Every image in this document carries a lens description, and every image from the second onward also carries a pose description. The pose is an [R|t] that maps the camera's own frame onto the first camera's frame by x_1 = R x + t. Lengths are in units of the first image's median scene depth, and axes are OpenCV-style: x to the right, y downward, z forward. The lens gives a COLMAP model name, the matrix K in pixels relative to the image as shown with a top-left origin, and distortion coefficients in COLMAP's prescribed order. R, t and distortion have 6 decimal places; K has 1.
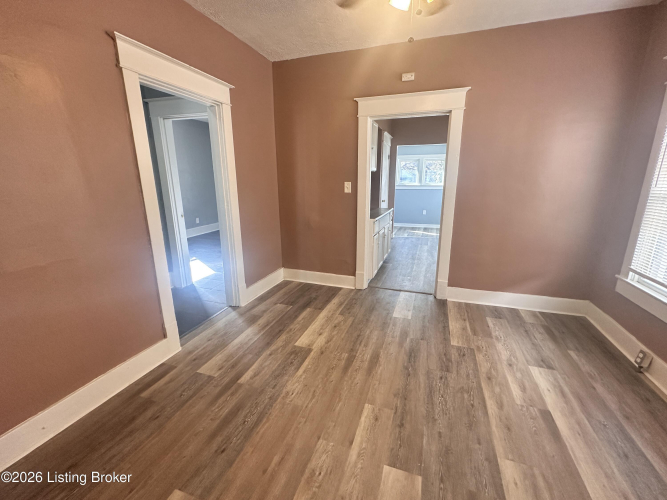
lens RADIAL K [[286.8, 0, 335.1], [0, 286.8, 251.2], [0, 0, 1]] dist [-0.000484, 0.000368]
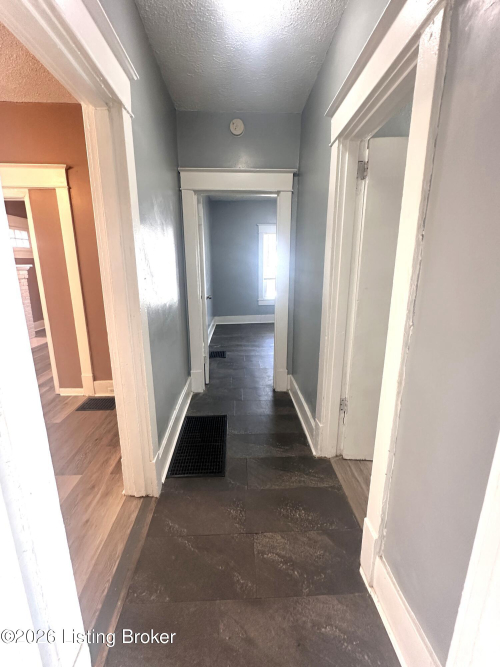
lens RADIAL K [[286.8, 0, 248.0], [0, 286.8, 333.3], [0, 0, 1]] dist [-0.000484, 0.000368]
pose [[-0.929803, 0.066462, -0.362008, -0.671057], [-0.101299, 0.899366, 0.425299, -0.387600], [0.353843, 0.432115, -0.829501, 1.723979]]
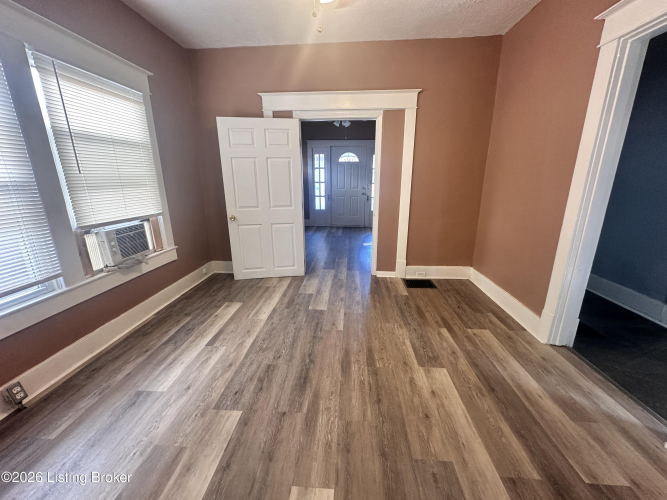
lens RADIAL K [[267.4, 0, 336.0], [0, 267.4, 250.3], [0, 0, 1]] dist [-0.000358, -0.000089]
pose [[-0.962754, 0.079608, -0.258393, 0.373503], [-0.059901, 0.869124, 0.490954, -0.363775], [0.263659, 0.488146, -0.831984, 1.594747]]
